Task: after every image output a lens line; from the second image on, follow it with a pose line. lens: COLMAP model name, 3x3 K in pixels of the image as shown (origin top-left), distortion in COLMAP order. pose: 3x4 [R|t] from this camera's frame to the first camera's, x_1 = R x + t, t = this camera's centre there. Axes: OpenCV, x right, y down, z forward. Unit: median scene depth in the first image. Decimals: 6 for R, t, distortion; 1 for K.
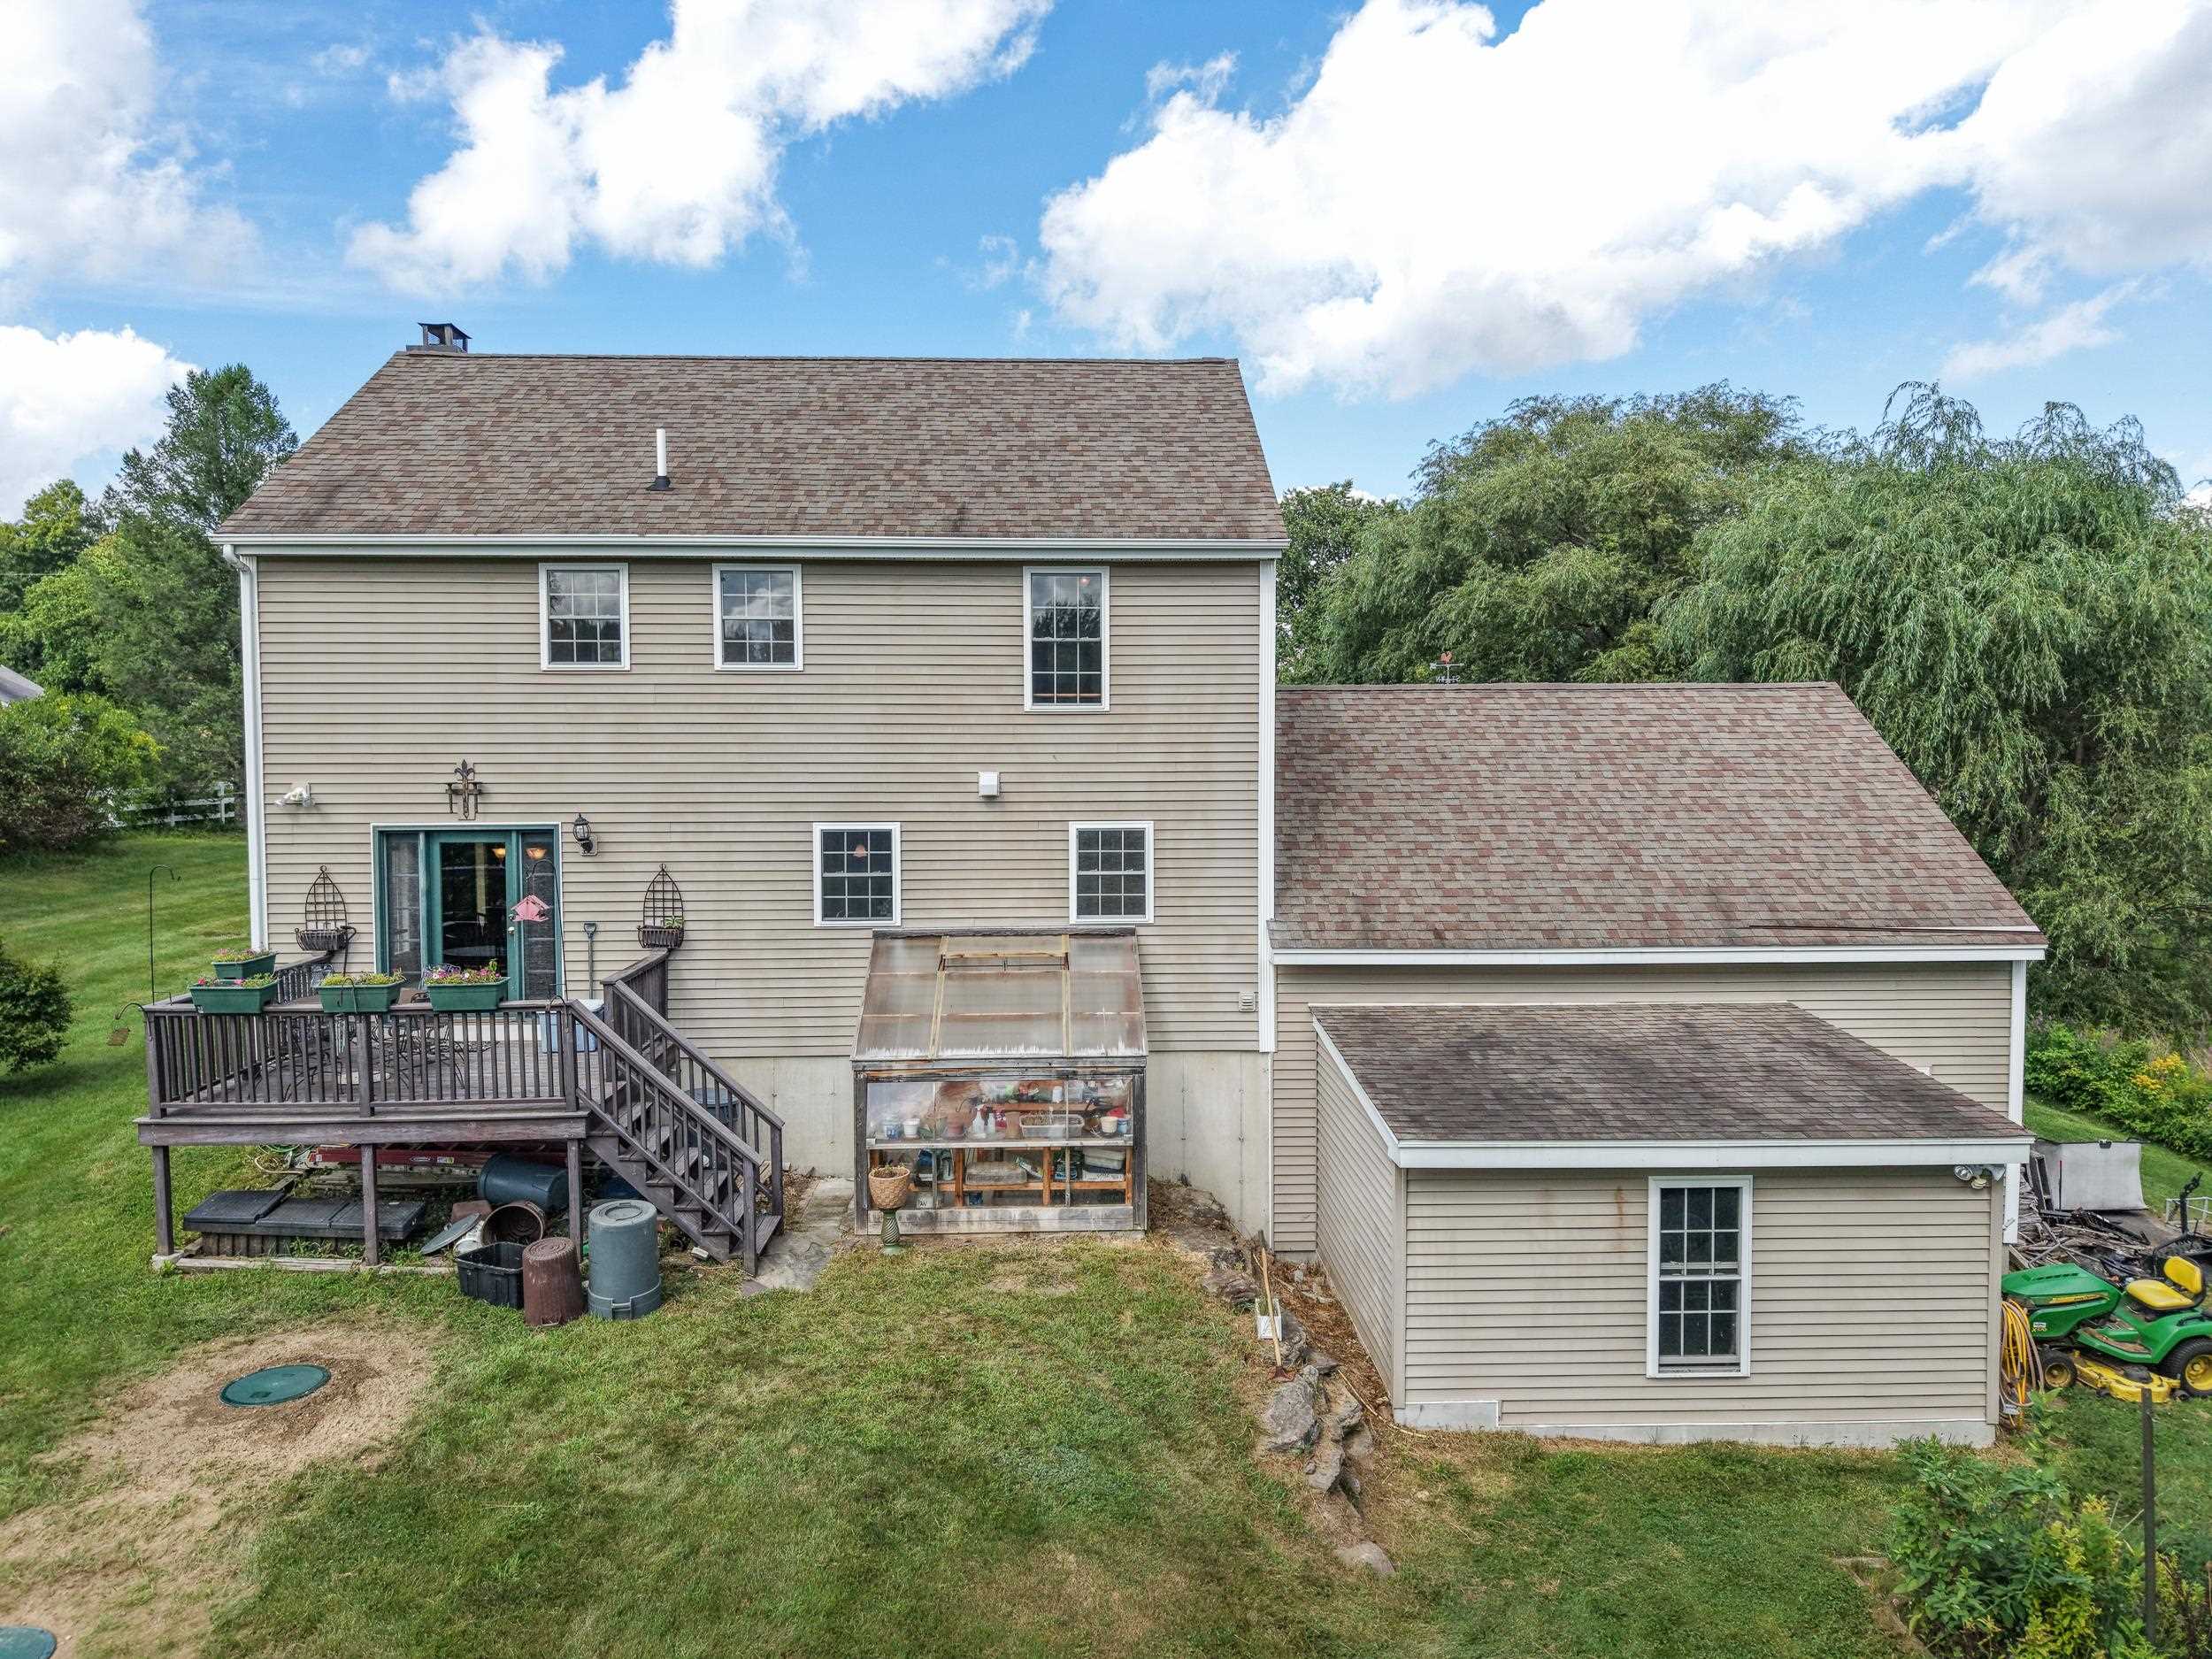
lens RADIAL K [[1501.2, 0, 1096.8], [0, 1501.2, 834.4], [0, 0, 1]] dist [0.010246, -0.005848]
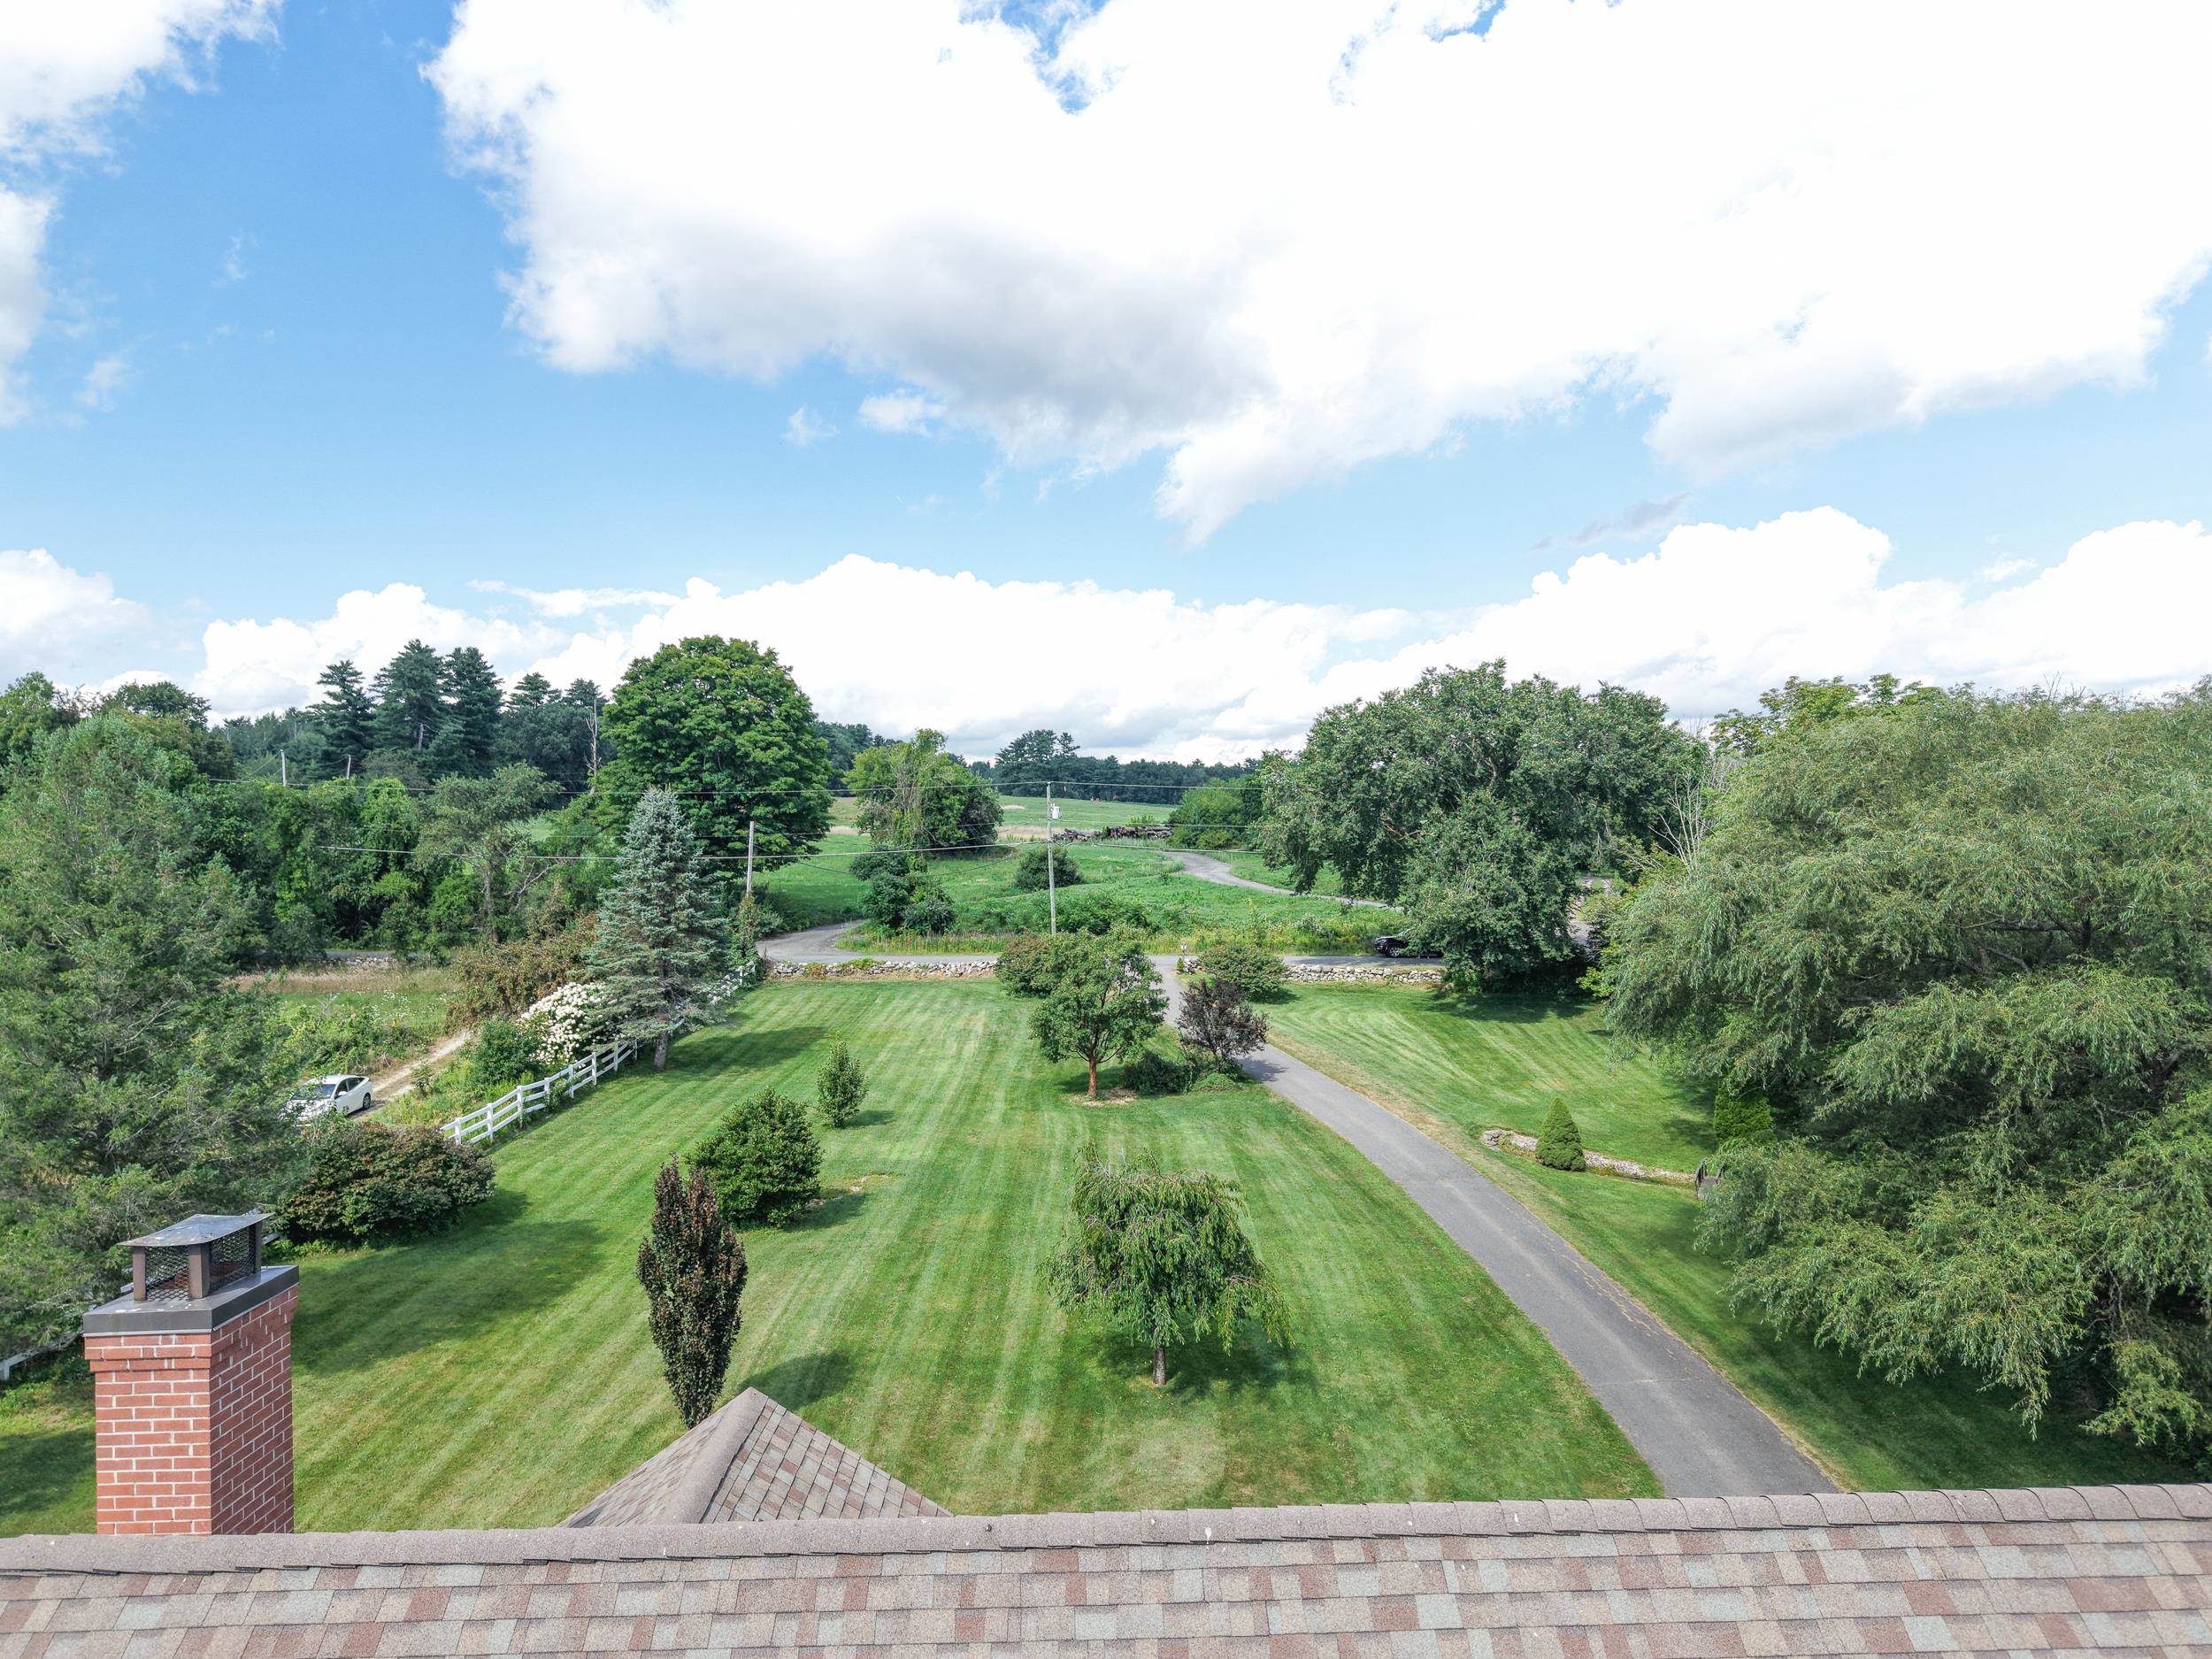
lens RADIAL K [[1536.2, 0, 1110.4], [0, 1536.2, 815.8], [0, 0, 1]] dist [0.043974, 0.001032]
pose [[0.999554, -0.023117, -0.018895, -0.248282], [0.021791, 0.997474, -0.067611, -0.565945], [0.020410, 0.067169, 0.997533, 0.803342]]
